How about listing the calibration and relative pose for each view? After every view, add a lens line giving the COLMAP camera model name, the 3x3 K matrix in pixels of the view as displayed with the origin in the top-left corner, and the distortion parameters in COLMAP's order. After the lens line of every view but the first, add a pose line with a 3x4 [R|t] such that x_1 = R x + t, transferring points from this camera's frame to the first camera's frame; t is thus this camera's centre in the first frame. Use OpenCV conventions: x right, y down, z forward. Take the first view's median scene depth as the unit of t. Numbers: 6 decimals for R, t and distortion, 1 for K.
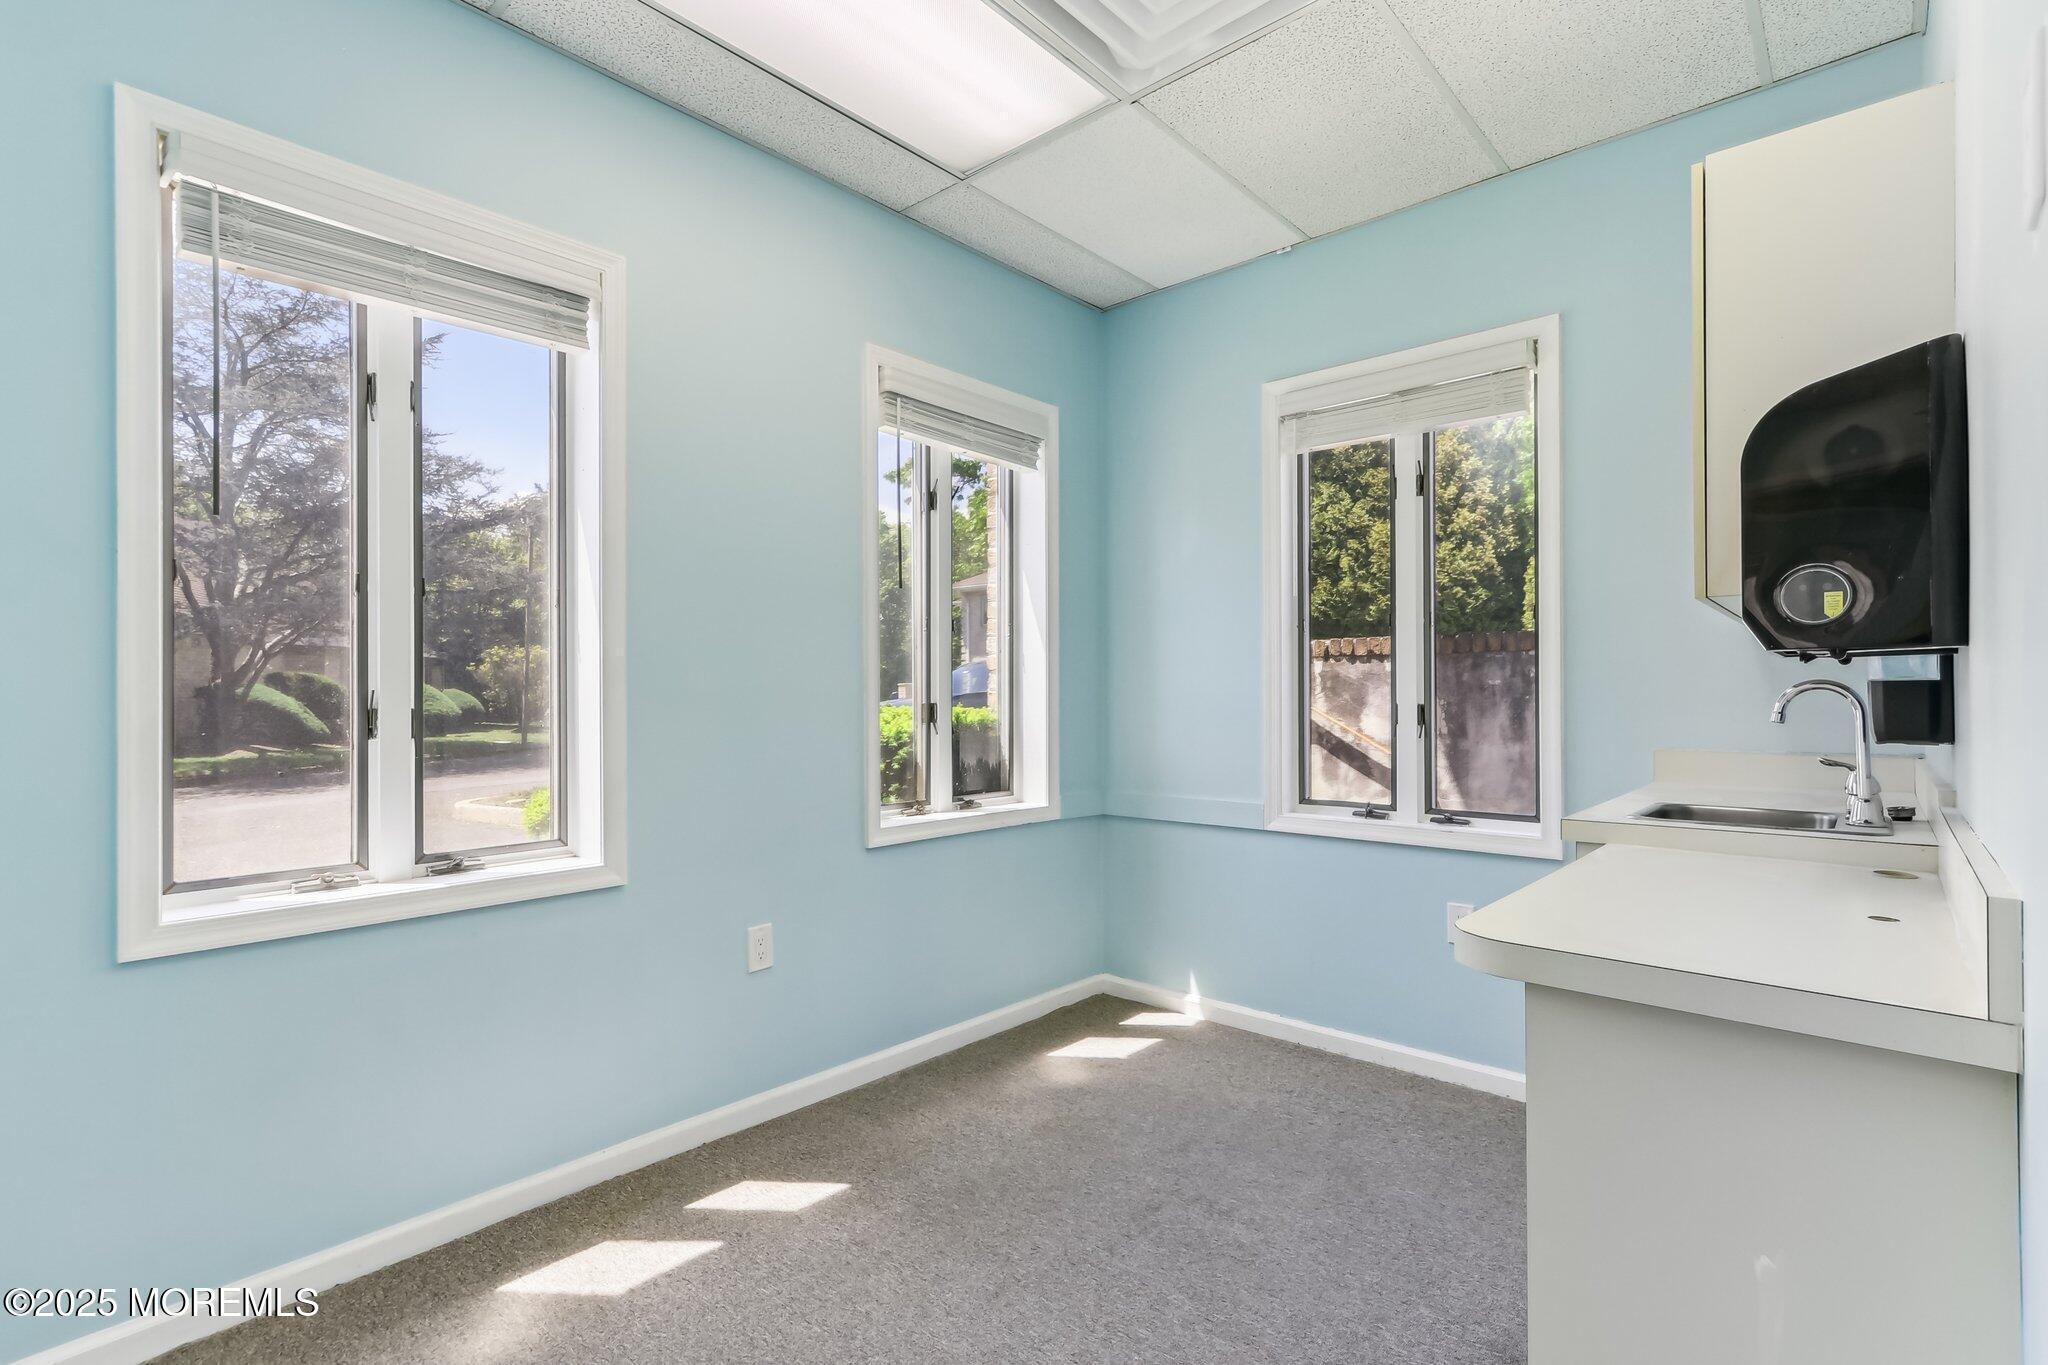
lens RADIAL K [[959.2, 0, 1015.1], [0, 959.2, 696.2], [0, 0, 1]] dist [-0.002034, 0.001779]
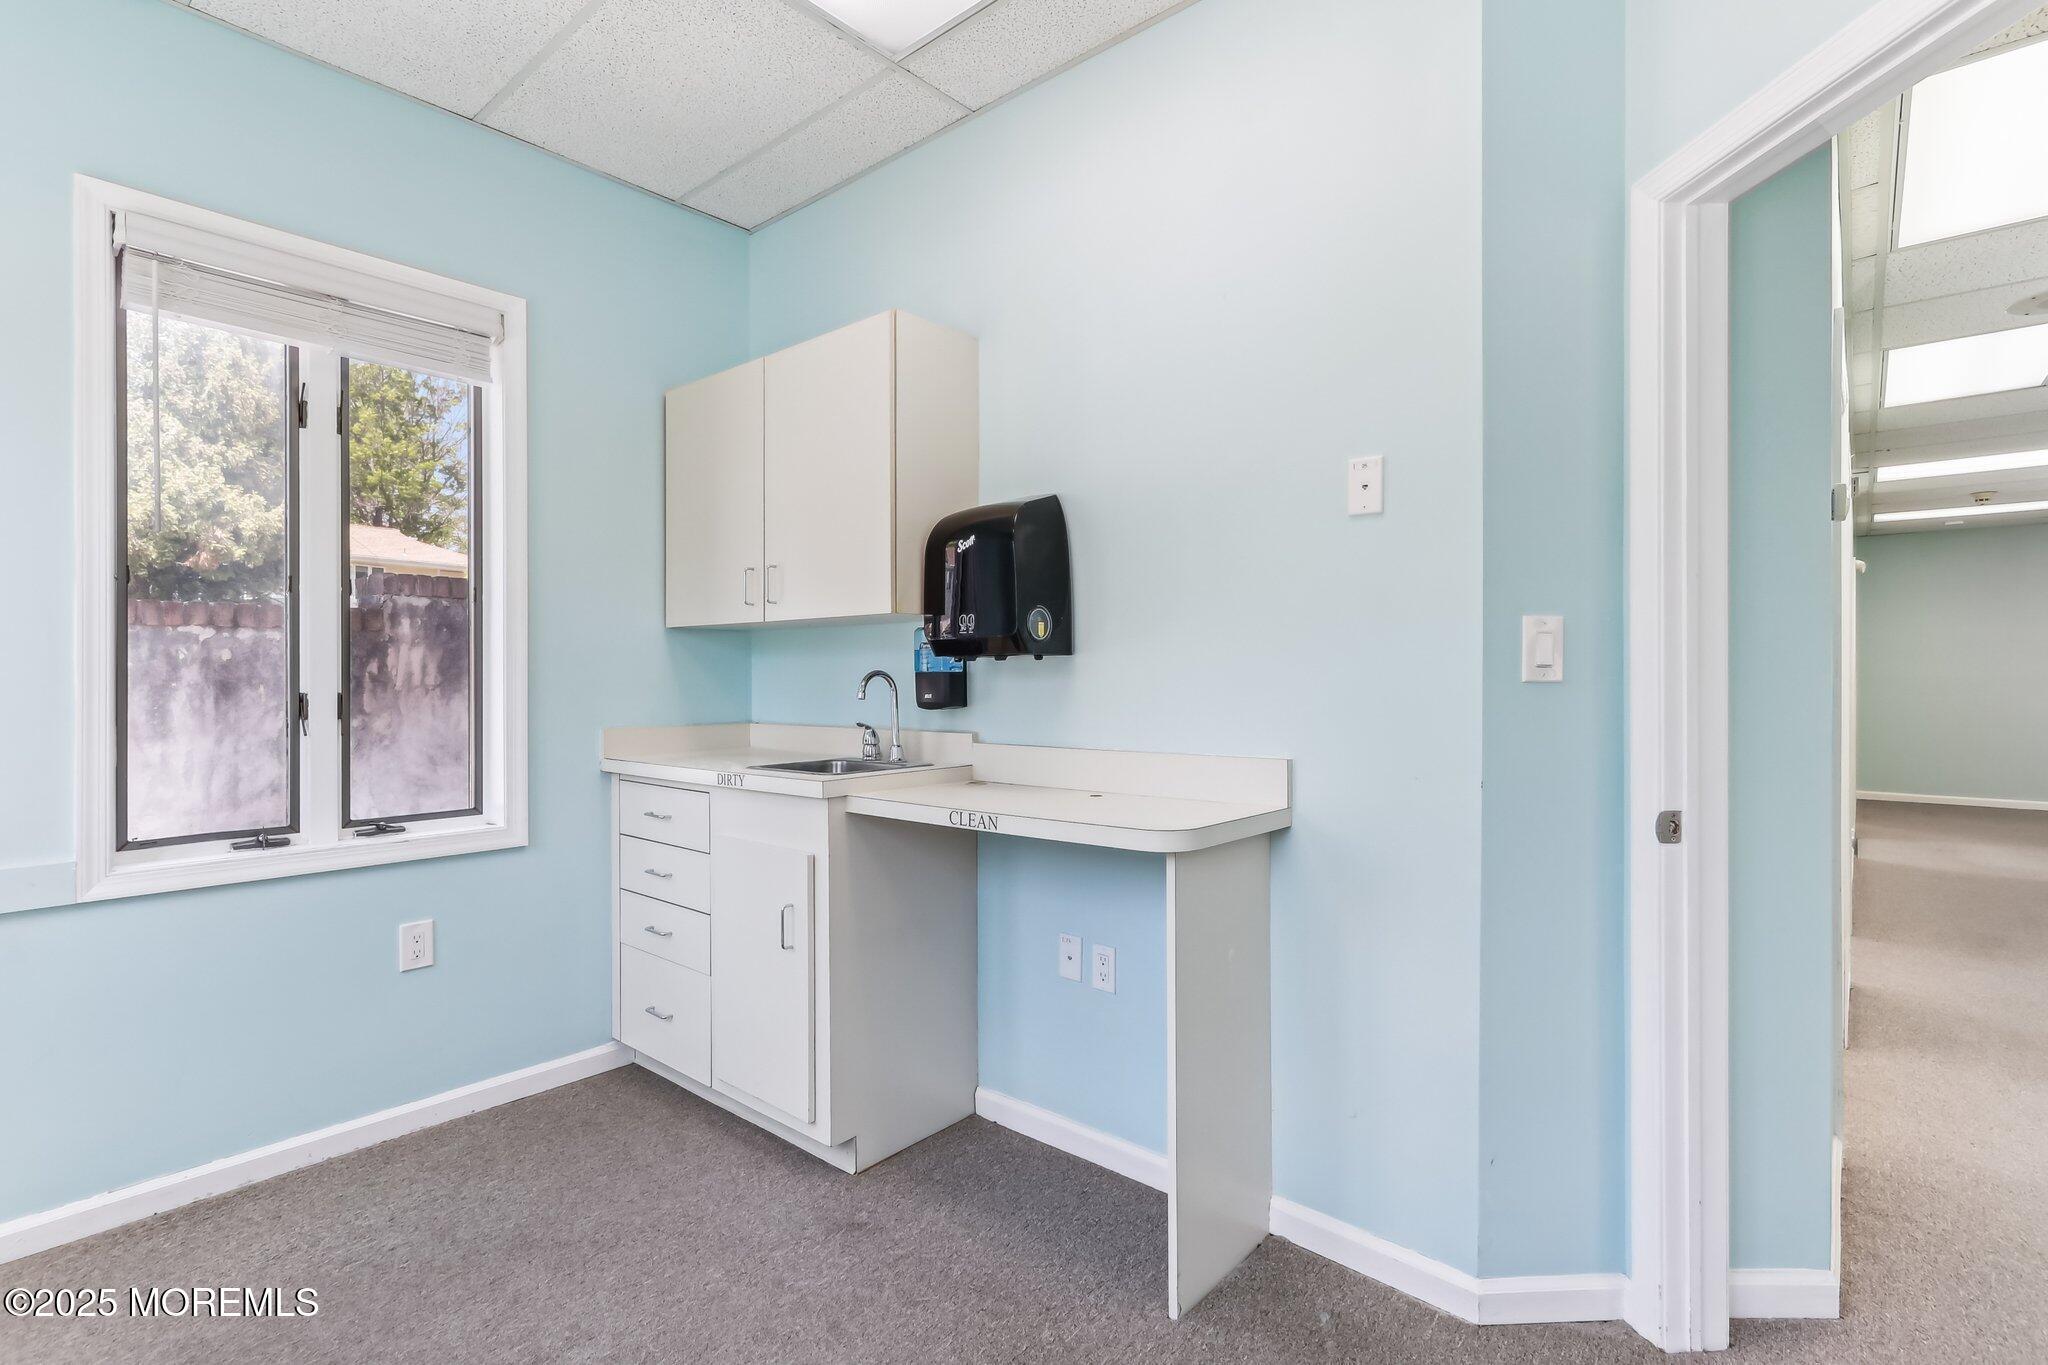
lens RADIAL K [[959.2, 0, 1010.7], [0, 959.2, 677.1], [0, 0, 1]] dist [-0.002034, 0.001779]
pose [[-0.016643, -0.000138, 0.999861, -0.419163], [0.004186, 0.999991, 0.000208, -0.002977], [-0.999853, 0.004189, -0.016643, 0.482988]]
